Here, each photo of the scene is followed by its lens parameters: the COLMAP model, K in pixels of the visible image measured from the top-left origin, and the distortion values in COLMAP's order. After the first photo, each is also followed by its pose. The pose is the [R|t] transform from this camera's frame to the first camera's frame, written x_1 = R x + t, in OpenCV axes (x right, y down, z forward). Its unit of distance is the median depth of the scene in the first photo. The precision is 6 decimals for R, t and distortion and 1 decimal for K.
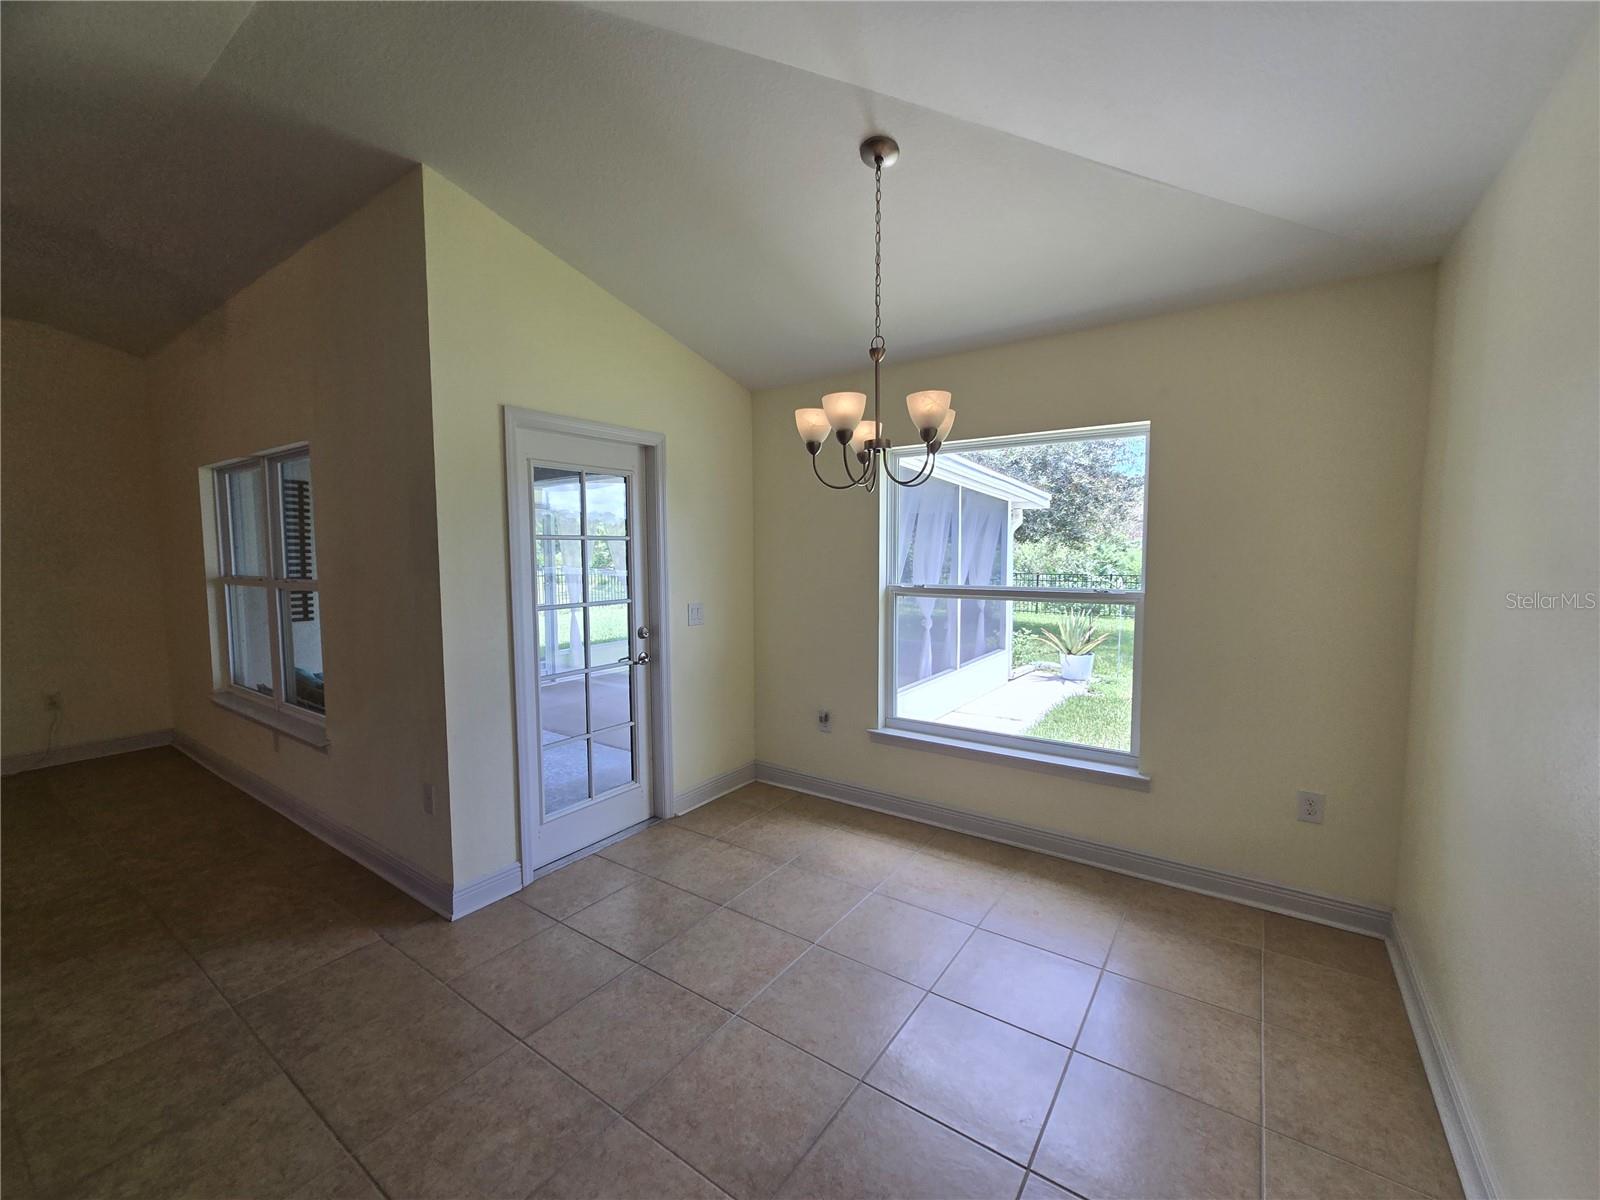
lens RADIAL K [[660.4, 0, 794.0], [0, 660.4, 600.5], [0, 0, 1]] dist [-0.000649, -0.000100]
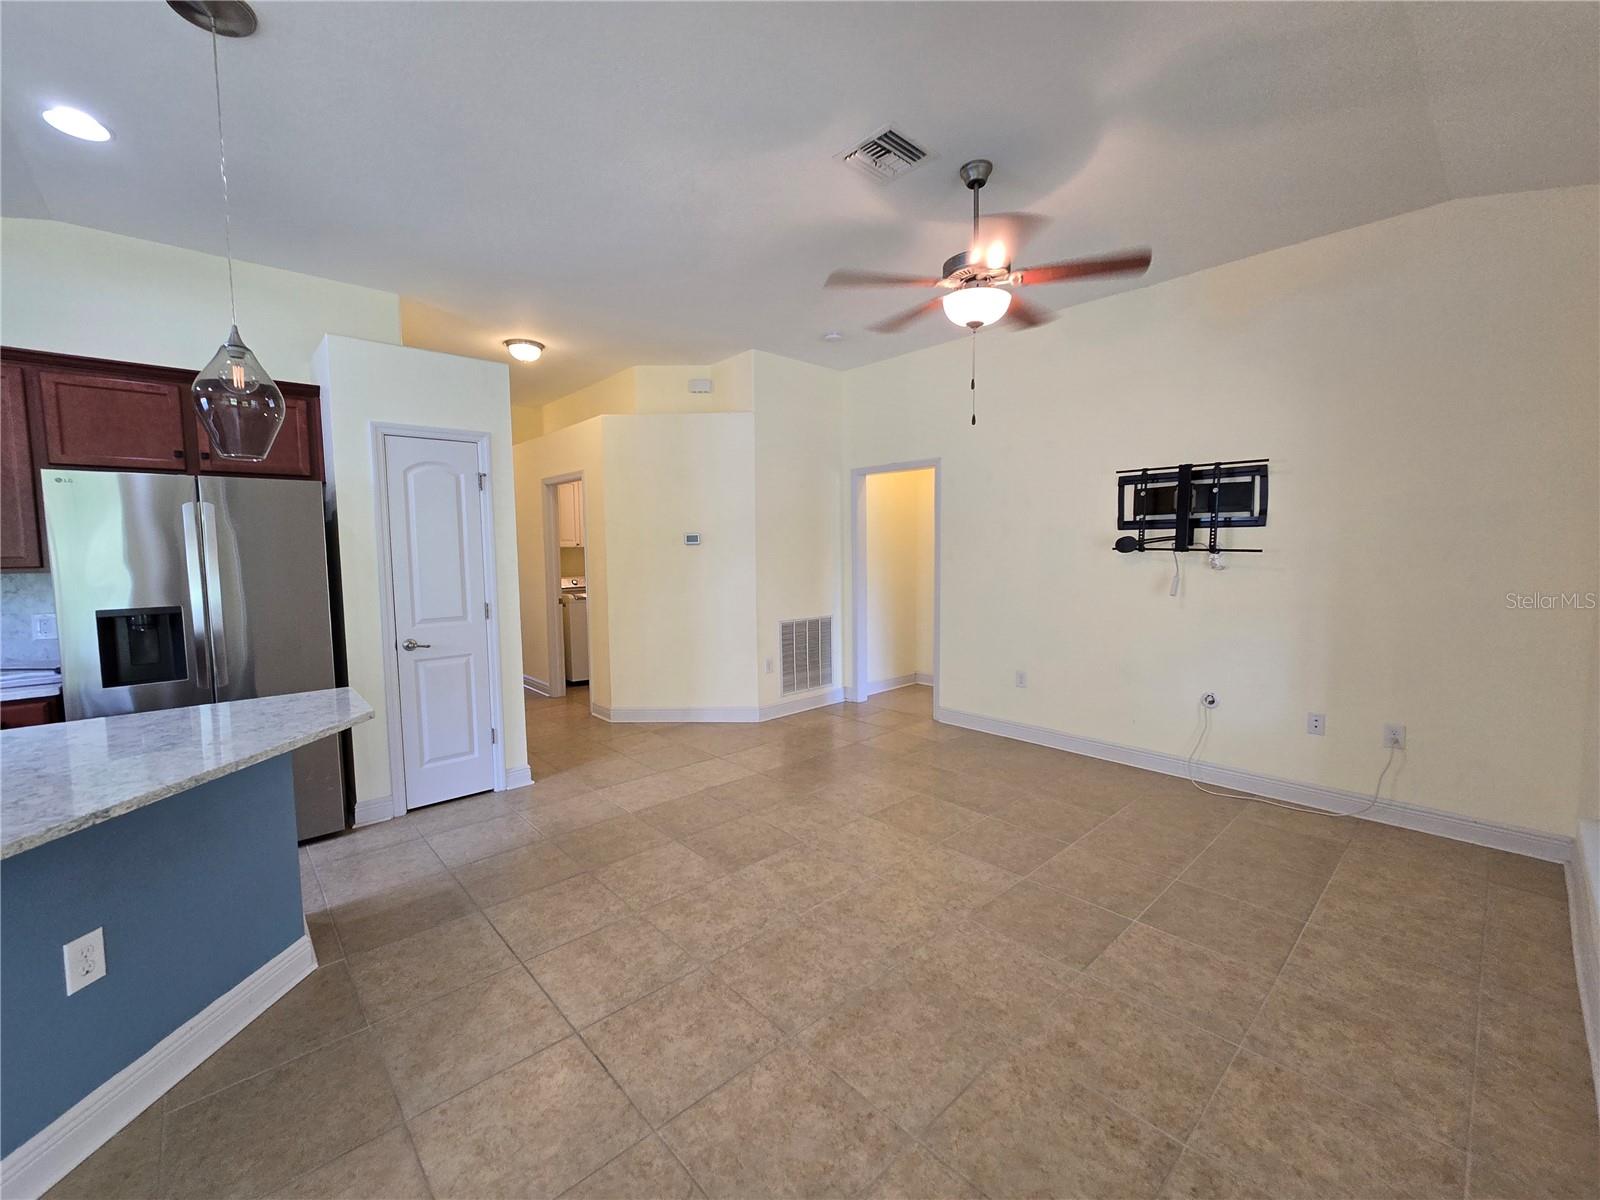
lens RADIAL K [[660.4, 0, 795.6], [0, 660.4, 601.9], [0, 0, 1]] dist [-0.000649, -0.000100]
pose [[-0.210249, 0.092587, -0.973254, -0.449060], [-0.064274, 0.992043, 0.108259, -0.050584], [0.975533, 0.085317, -0.202625, 0.757272]]
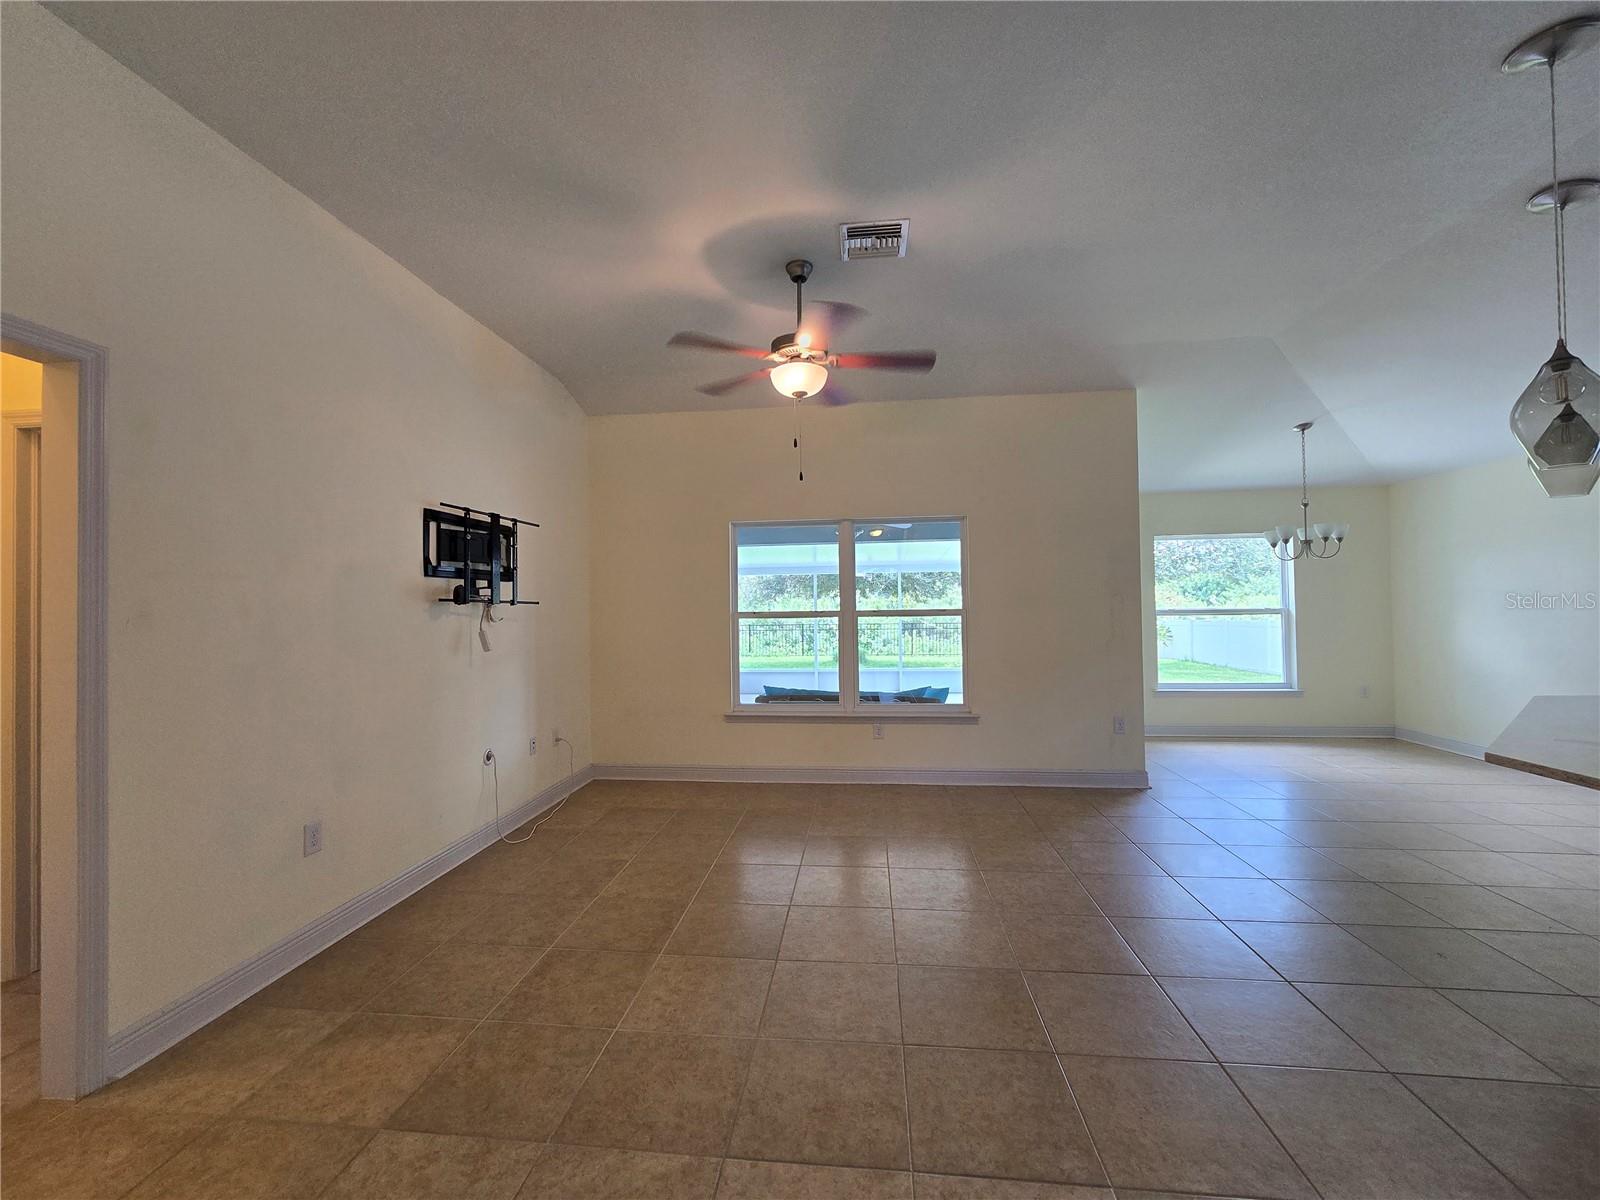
lens RADIAL K [[660.4, 0, 792.1], [0, 660.4, 594.8], [0, 0, 1]] dist [-0.000649, -0.000100]
pose [[0.873250, 0.002460, 0.487267, -2.019829], [0.046063, 0.995092, -0.087575, 0.062442], [-0.485091, 0.098920, 0.868851, -0.133566]]
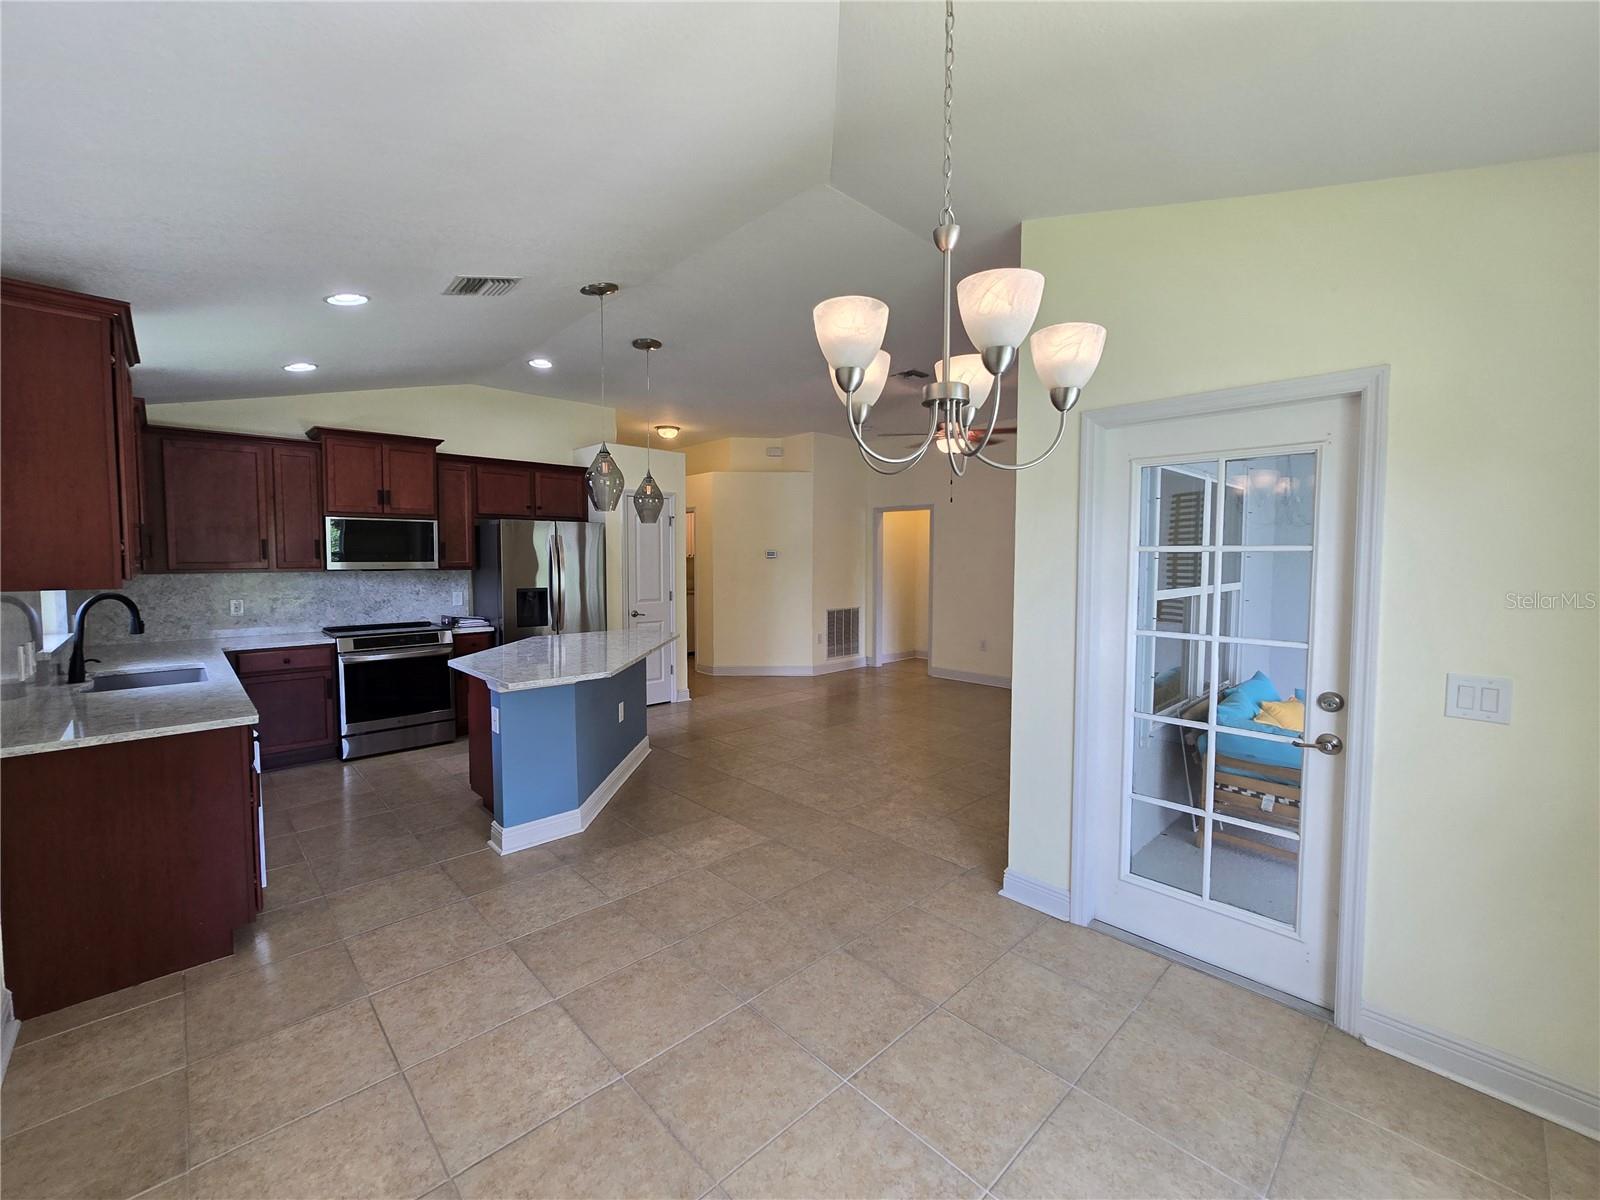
lens RADIAL K [[660.4, 0, 799.6], [0, 660.4, 590.4], [0, 0, 1]] dist [-0.000649, -0.000100]
pose [[-0.190652, 0.058703, -0.979901, 0.545364], [-0.078310, 0.994120, 0.074791, -0.073335], [0.978529, 0.090995, -0.184934, 0.739473]]
